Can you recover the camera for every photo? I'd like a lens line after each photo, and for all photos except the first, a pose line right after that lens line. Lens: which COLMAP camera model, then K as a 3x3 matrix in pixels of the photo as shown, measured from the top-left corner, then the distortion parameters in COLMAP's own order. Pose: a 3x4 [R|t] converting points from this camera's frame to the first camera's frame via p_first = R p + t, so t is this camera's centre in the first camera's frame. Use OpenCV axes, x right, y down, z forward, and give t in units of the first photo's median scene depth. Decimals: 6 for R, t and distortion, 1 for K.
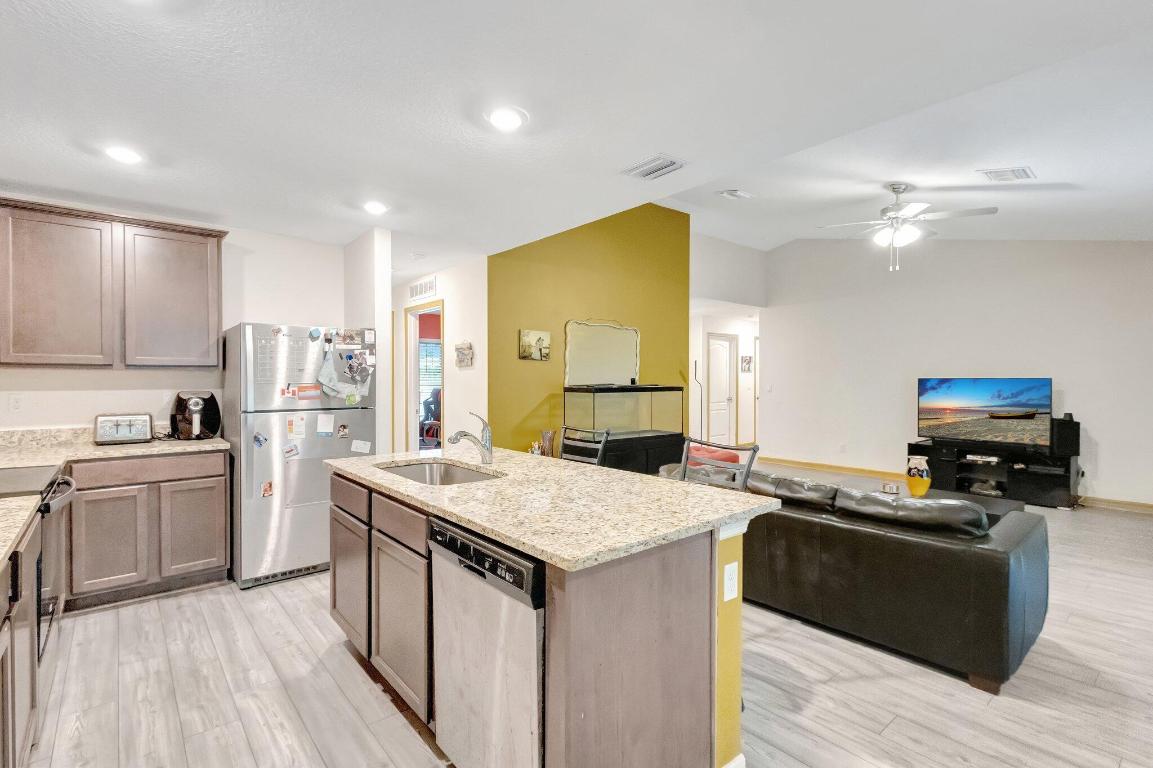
lens RADIAL K [[545.0, 0, 572.7], [0, 545.0, 381.8], [0, 0, 1]] dist [0.003434, -0.000082]
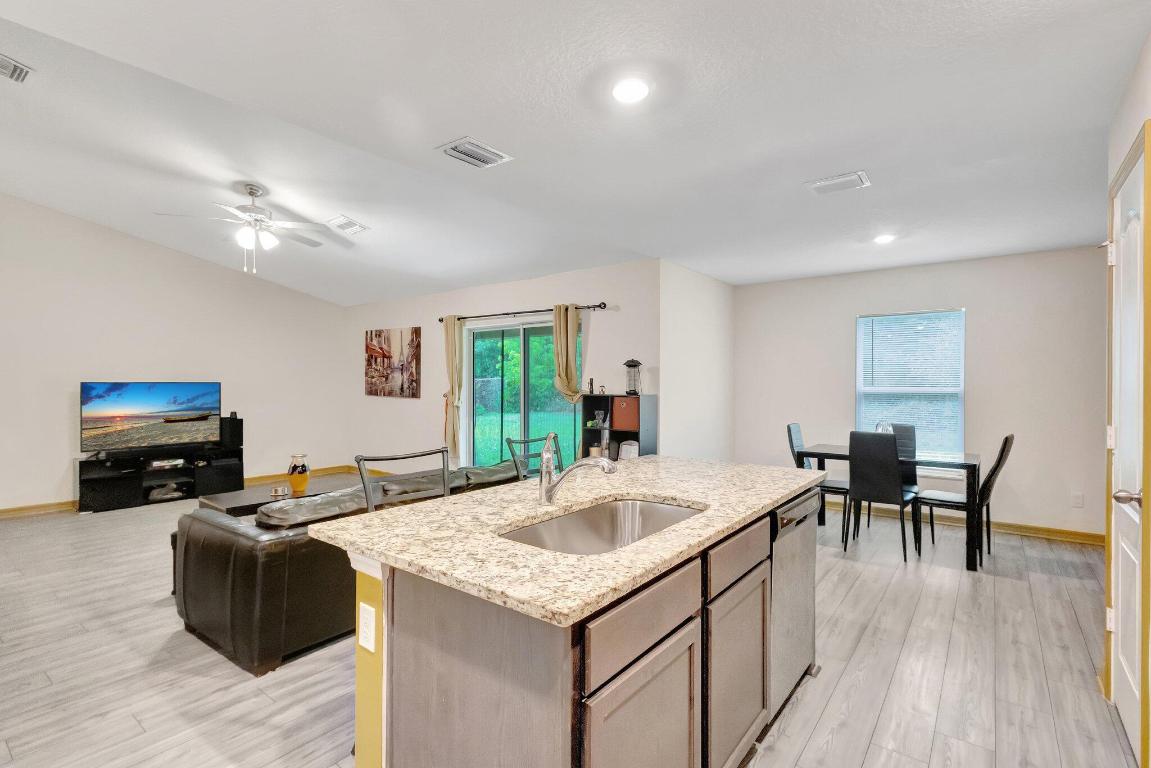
lens RADIAL K [[541.9, 0, 562.6], [0, 541.9, 386.2], [0, 0, 1]] dist [0.001523, 0.000066]
pose [[-0.199514, -0.006213, 0.979875, -0.624689], [0.006845, 0.999947, 0.007734, -0.005455], [-0.979871, 0.008250, -0.199460, 0.835502]]
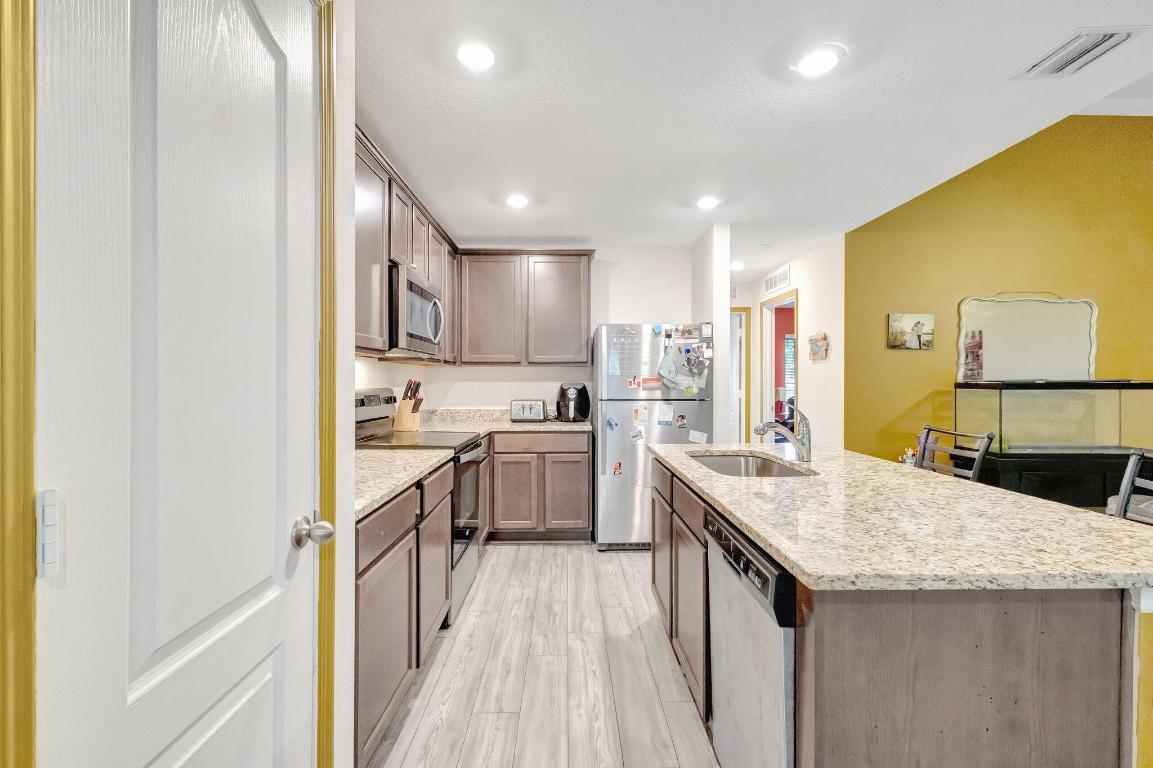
lens RADIAL K [[538.6, 0, 571.6], [0, 538.6, 382.0], [0, 0, 1]] dist [0.010907, -0.000292]
pose [[0.772708, 0.000929, -0.634761, 0.079971], [-0.002507, 0.999996, -0.001588, 0.017762], [0.634757, 0.002818, 0.772707, 0.061333]]
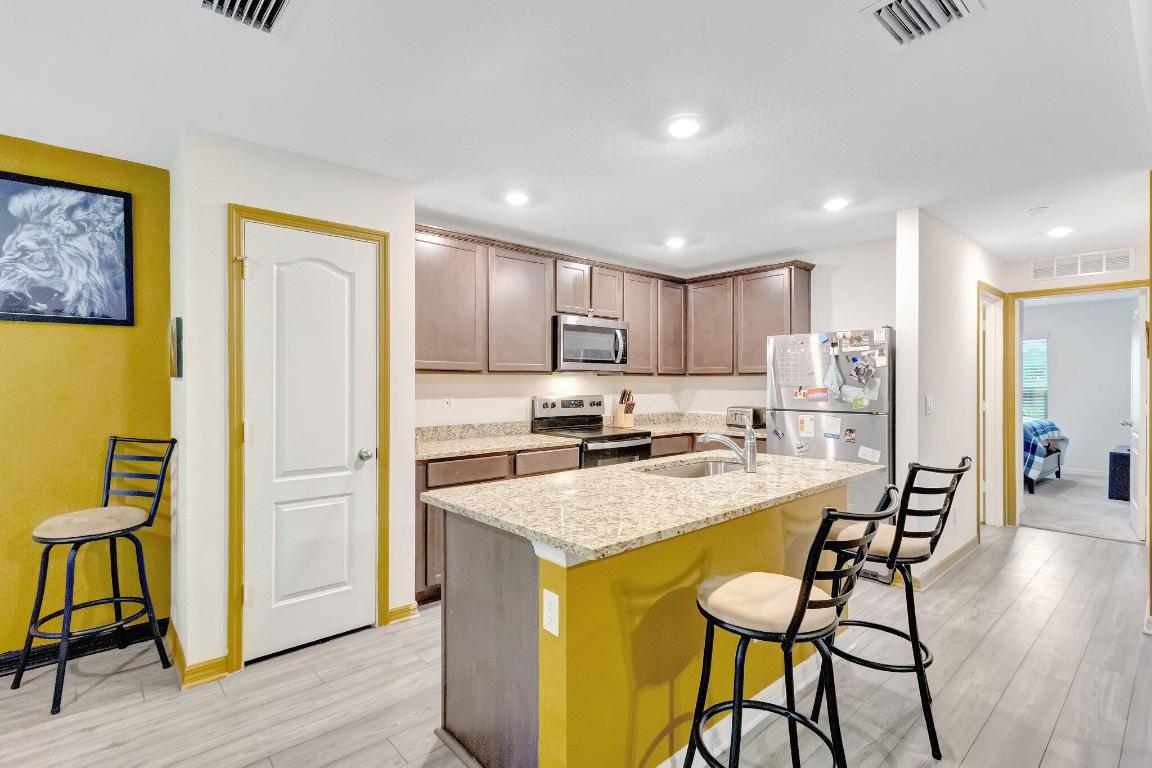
lens RADIAL K [[544.5, 0, 572.2], [0, 544.5, 381.8], [0, 0, 1]] dist [0.003434, -0.000082]
pose [[0.022769, -0.004457, -0.999731, 0.573725], [-0.005055, 0.999977, -0.004574, 0.001402], [0.999728, 0.005158, 0.022746, 0.501632]]
